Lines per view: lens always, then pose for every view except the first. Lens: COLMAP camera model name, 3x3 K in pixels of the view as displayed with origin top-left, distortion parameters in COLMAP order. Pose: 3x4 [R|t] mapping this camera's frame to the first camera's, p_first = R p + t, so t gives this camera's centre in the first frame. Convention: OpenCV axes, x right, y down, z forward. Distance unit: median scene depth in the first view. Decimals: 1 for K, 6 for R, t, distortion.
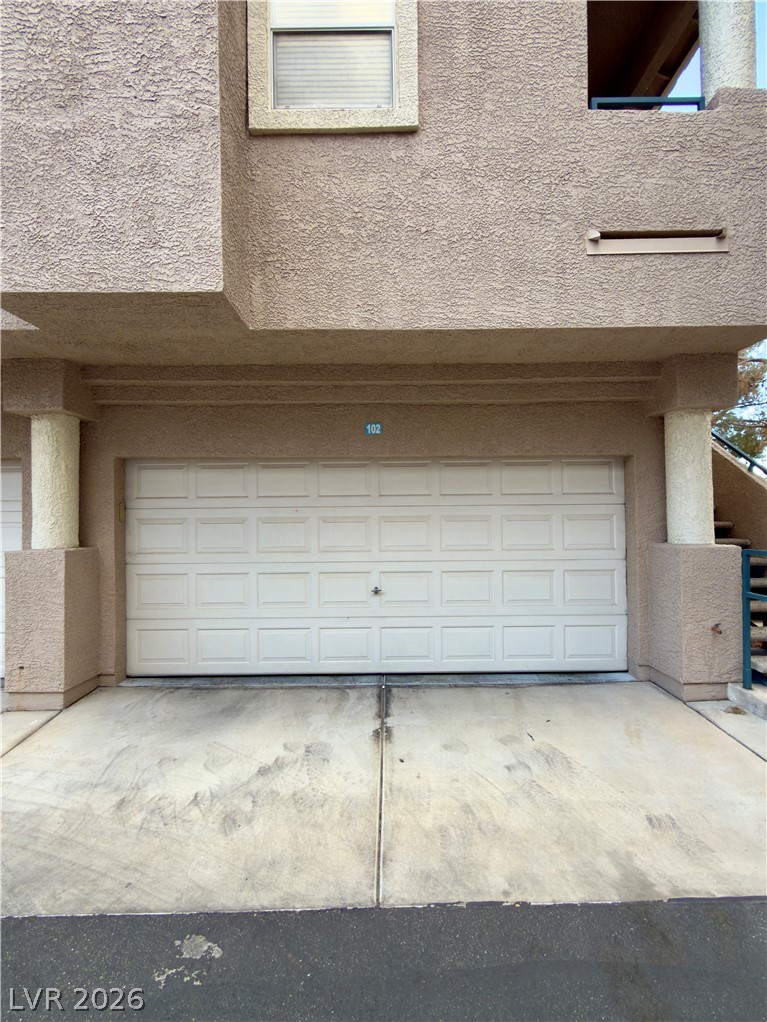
lens RADIAL K [[509.8, 0, 386.3], [0, 509.8, 514.0], [0, 0, 1]] dist [0.003171, -0.000061]
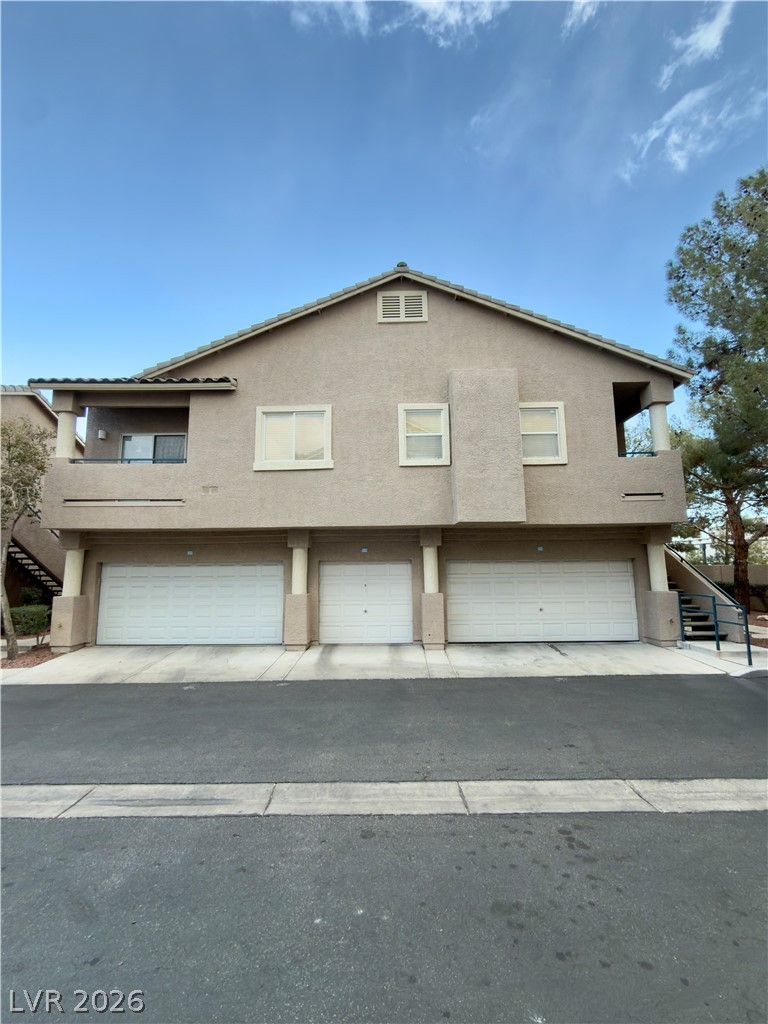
lens RADIAL K [[441.0, 0, 380.2], [0, 441.0, 511.4], [0, 0, 1]] dist [0.001308, 0.000115]
pose [[0.999956, -0.002576, -0.009070, -0.891611], [0.001466, 0.992731, -0.120347, -0.084991], [0.009314, 0.120329, 0.992690, -1.432786]]
